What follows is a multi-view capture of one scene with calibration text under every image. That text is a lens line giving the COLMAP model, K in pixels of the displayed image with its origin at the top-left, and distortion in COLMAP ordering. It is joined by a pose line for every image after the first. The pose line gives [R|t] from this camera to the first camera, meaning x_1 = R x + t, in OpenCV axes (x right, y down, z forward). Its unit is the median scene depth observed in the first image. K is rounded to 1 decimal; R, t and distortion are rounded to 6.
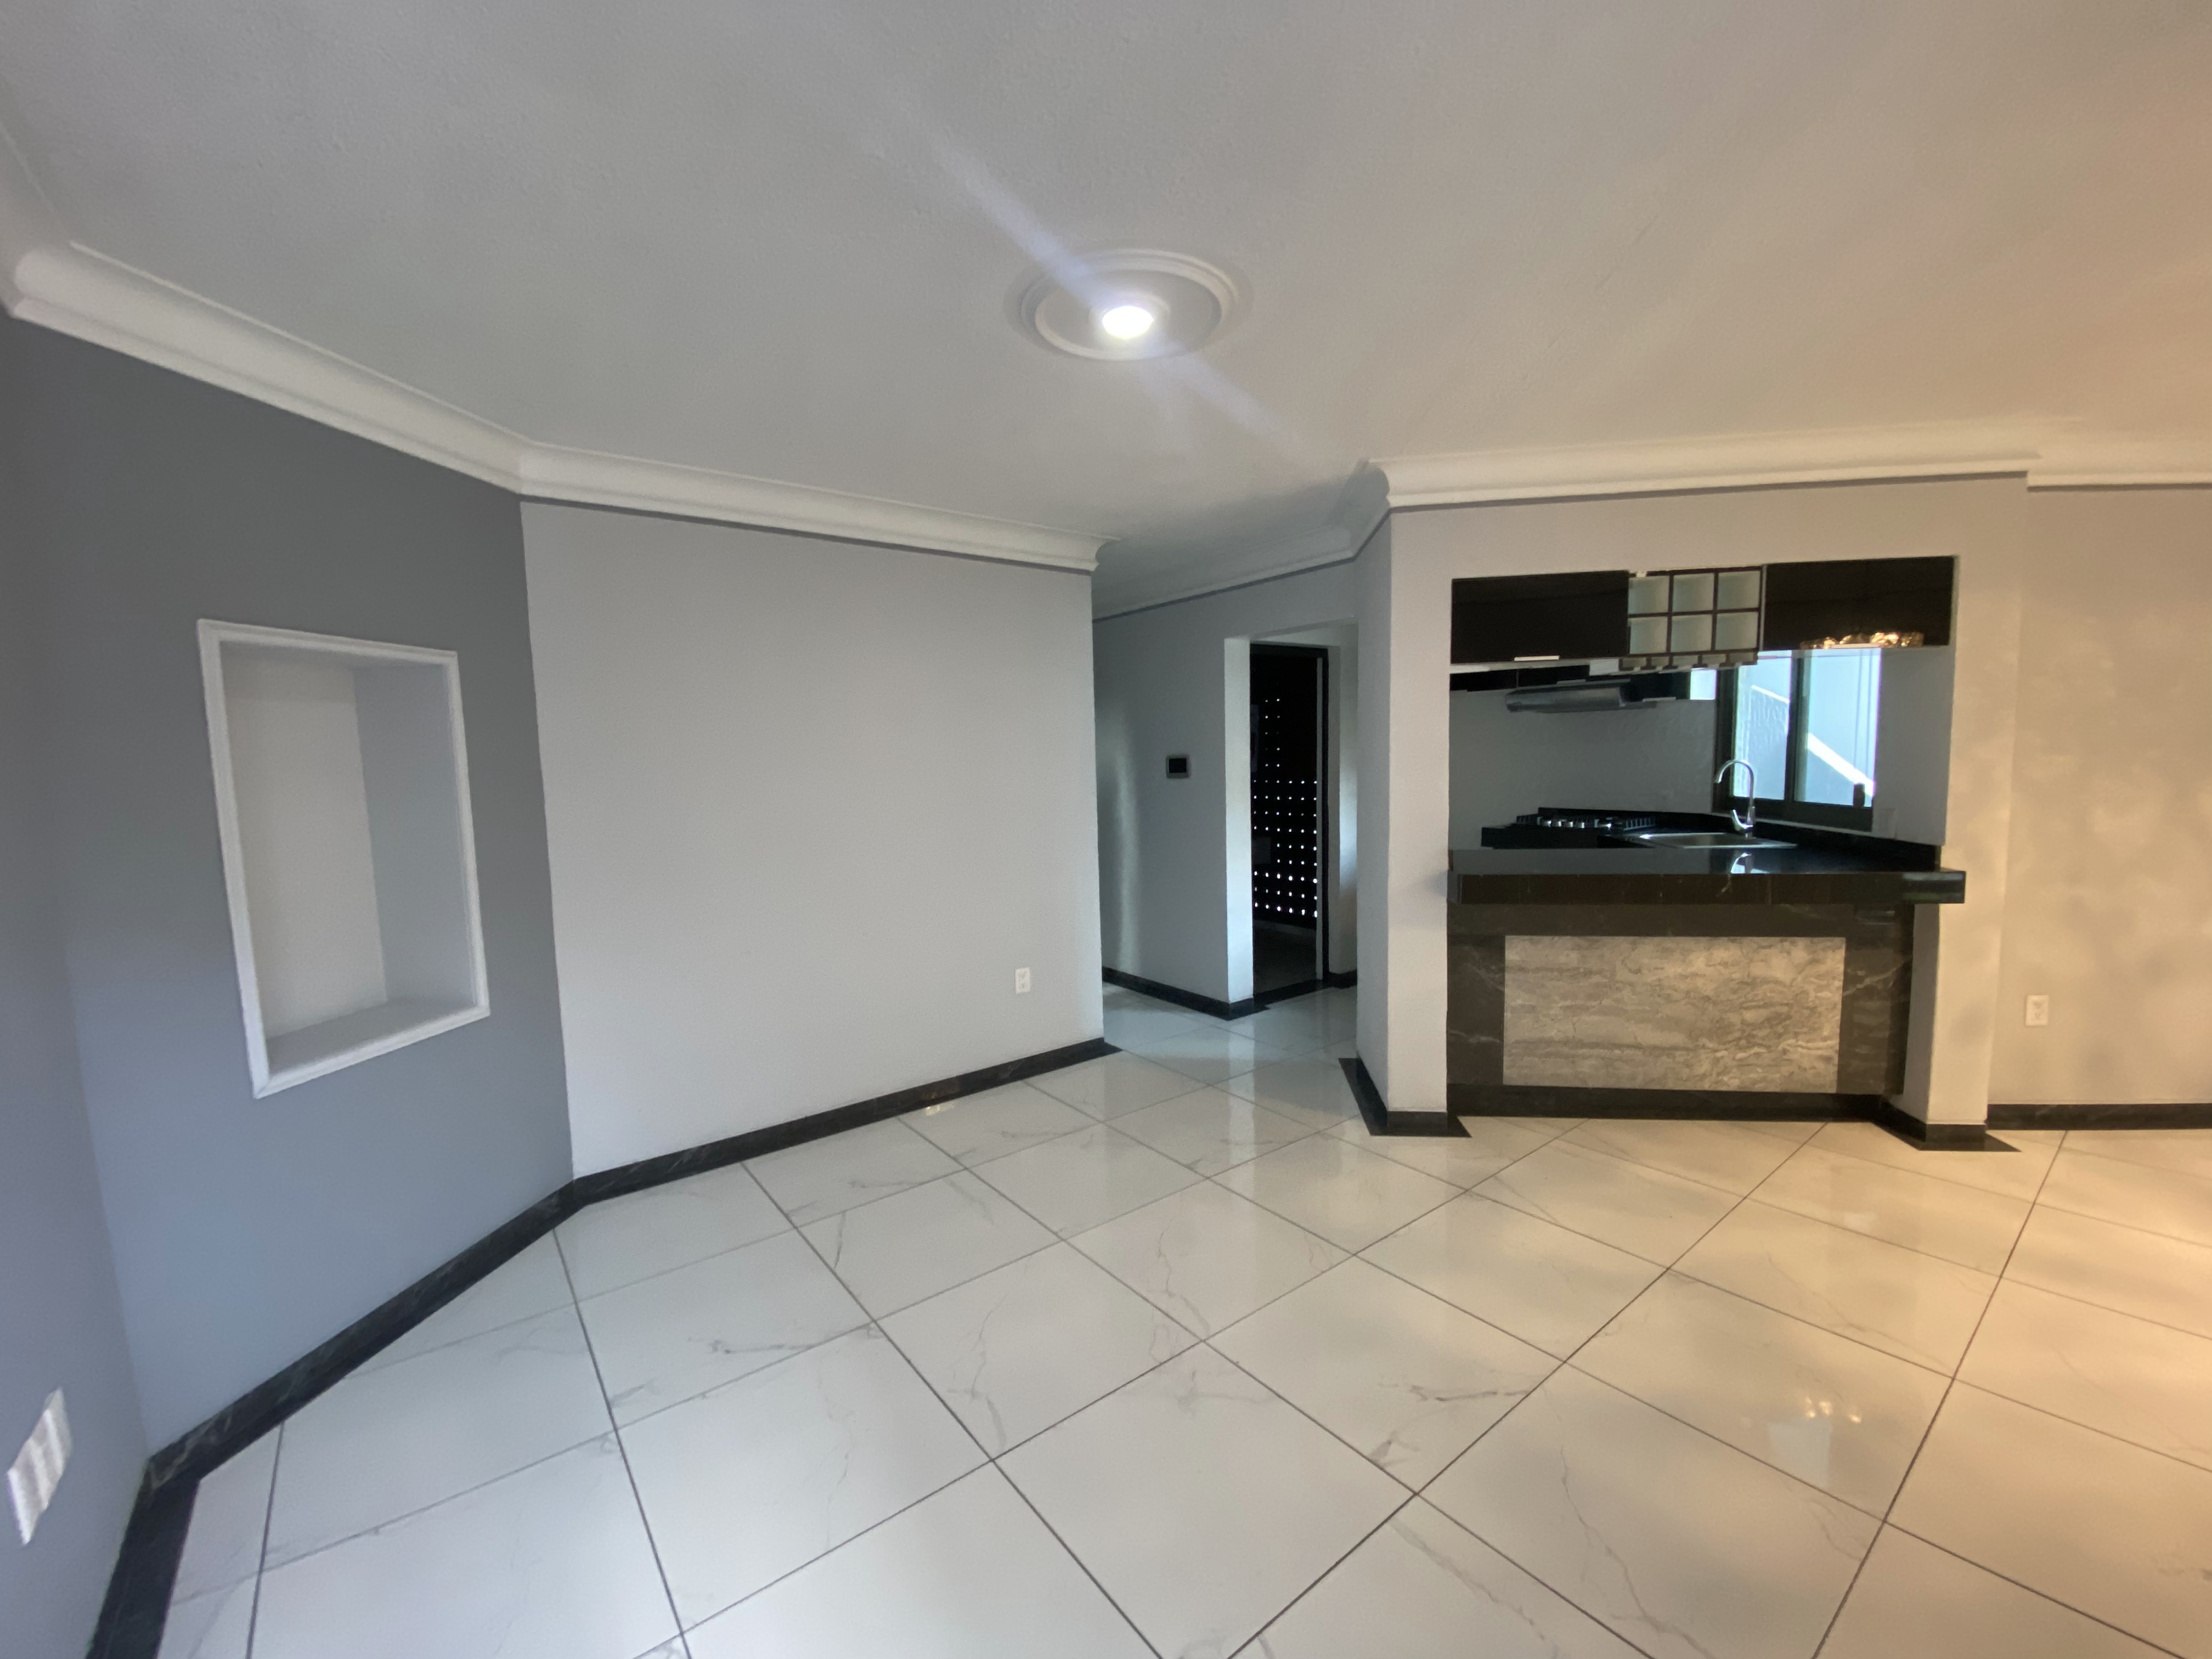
lens RADIAL K [[894.9, 0, 1105.5], [0, 894.9, 837.1], [0, 0, 1]] dist [0.018574, -0.021056]
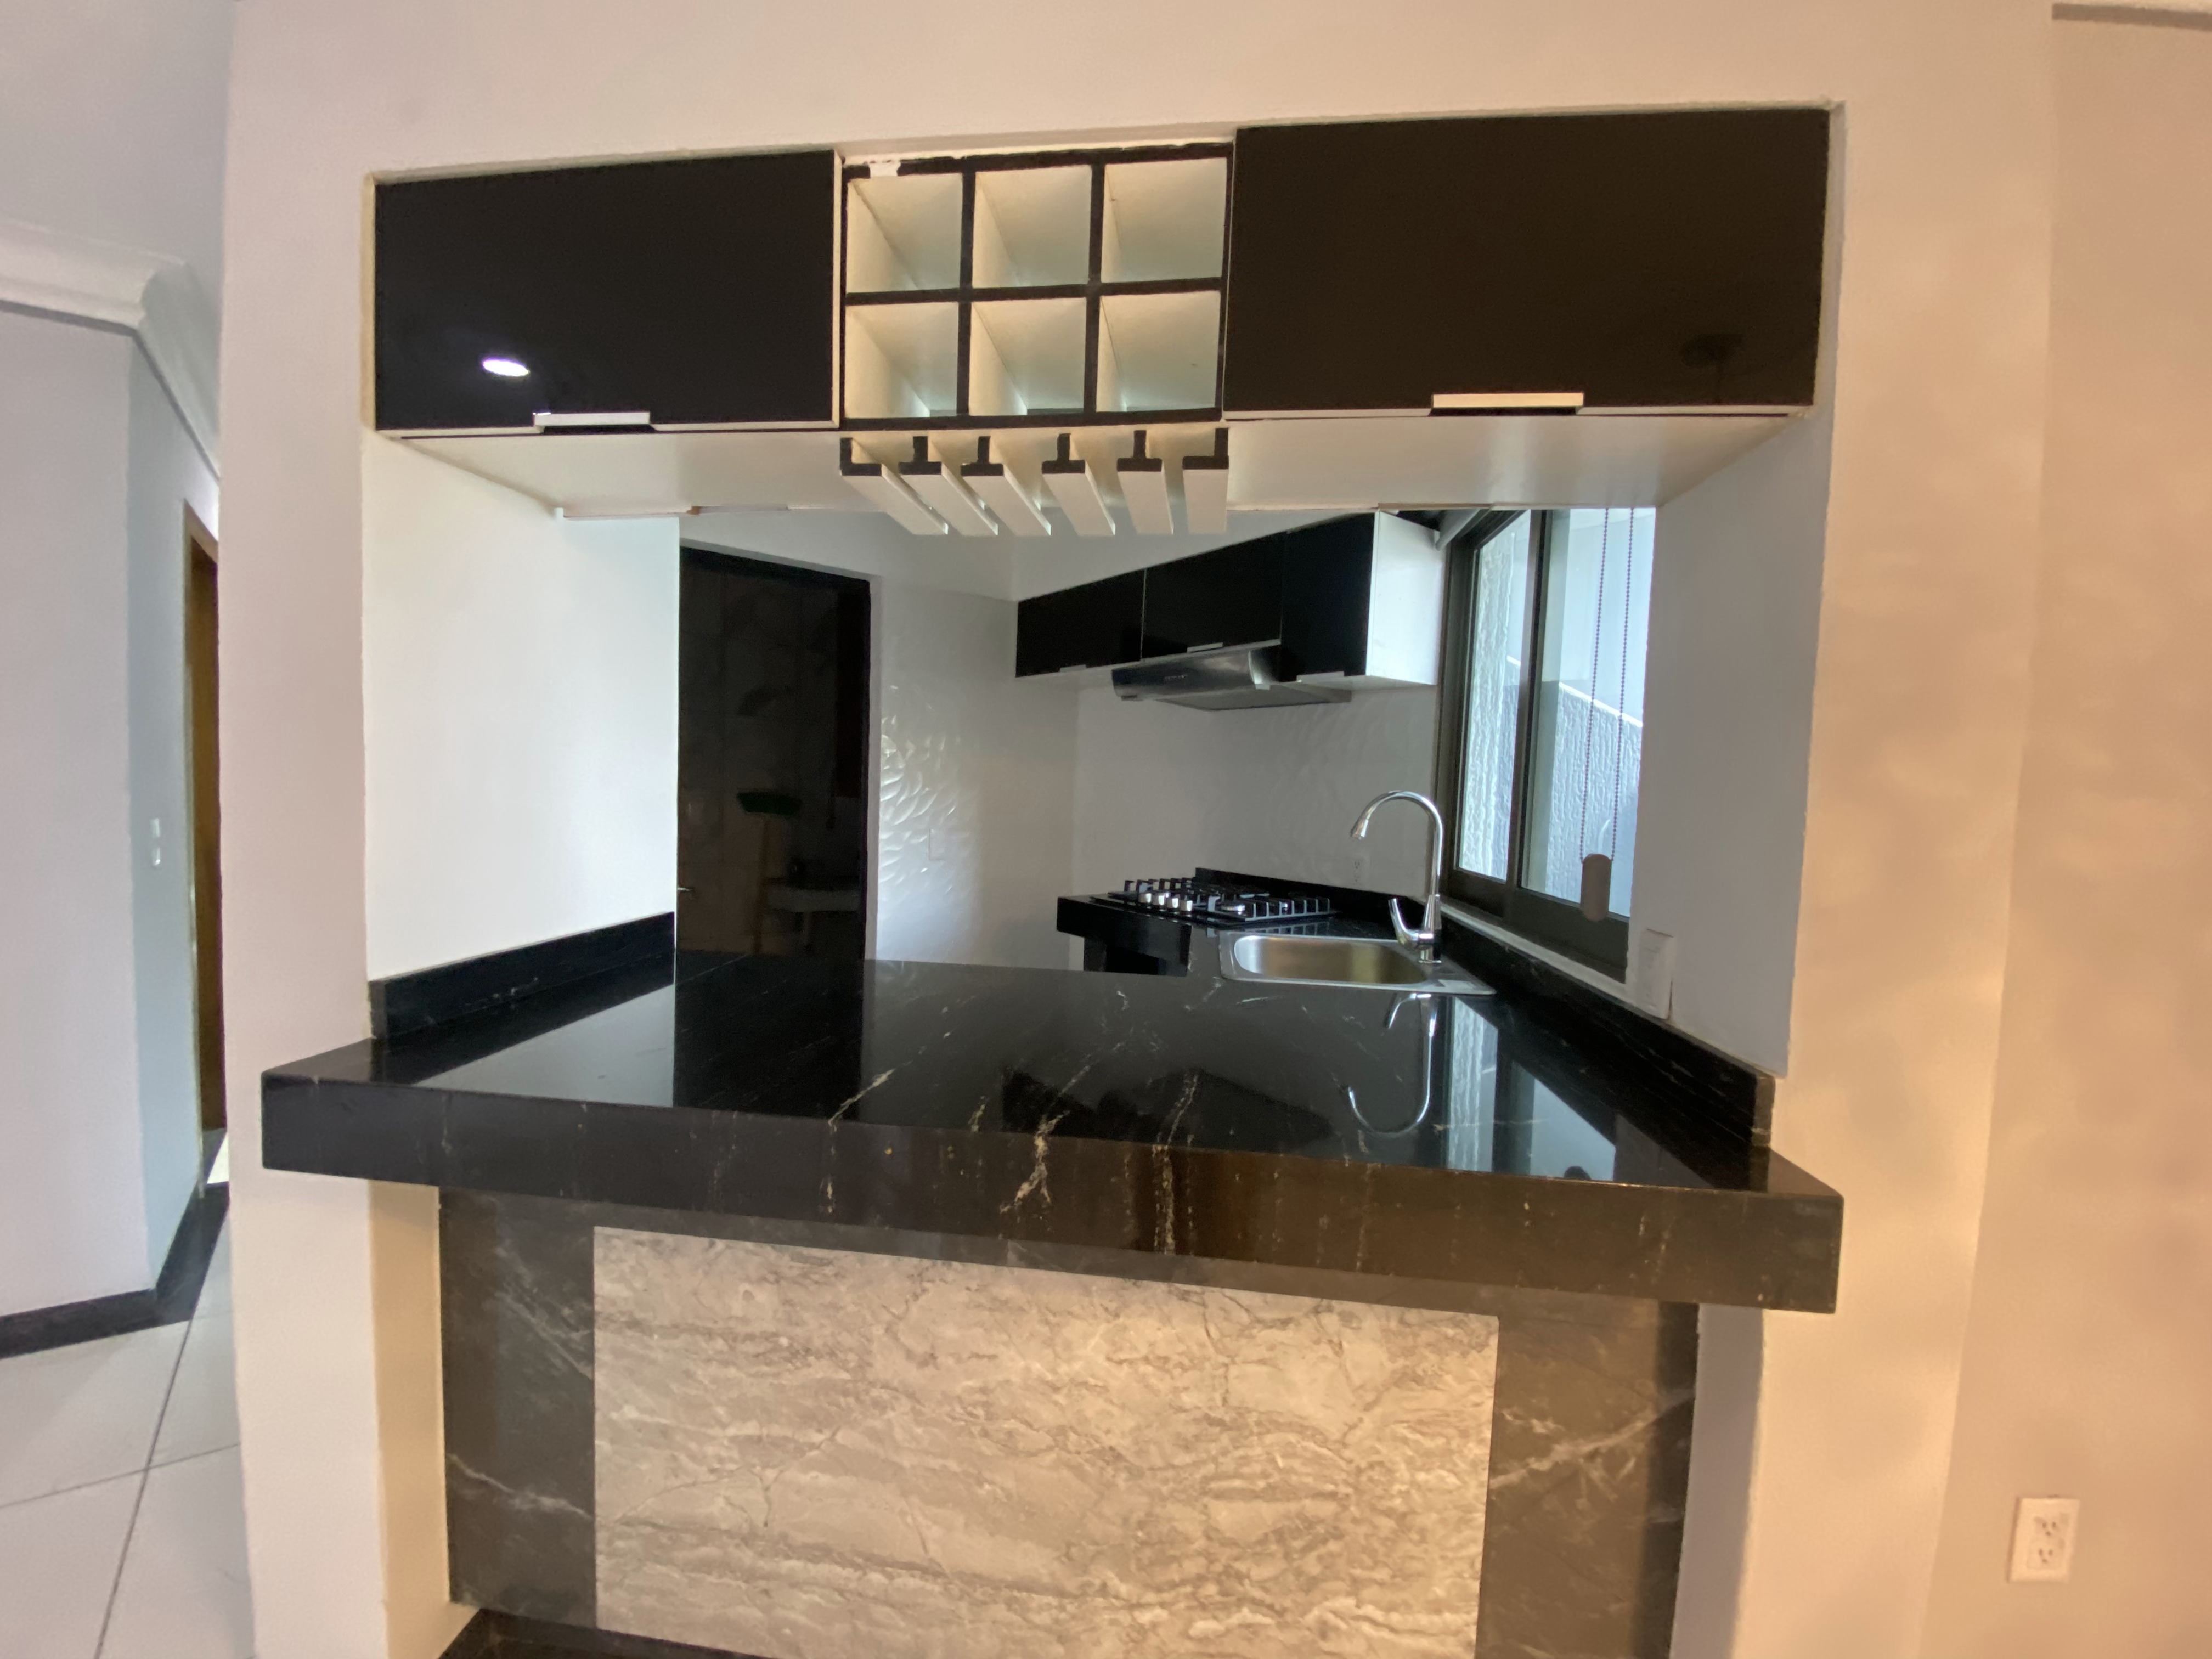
lens RADIAL K [[894.9, 0, 1105.5], [0, 894.9, 837.1], [0, 0, 1]] dist [0.018574, -0.021056]
pose [[0.998124, 0.058122, 0.019247, 0.651047], [-0.057328, 0.997573, -0.039512, -0.042682], [-0.021497, 0.038334, 0.999034, 0.652789]]
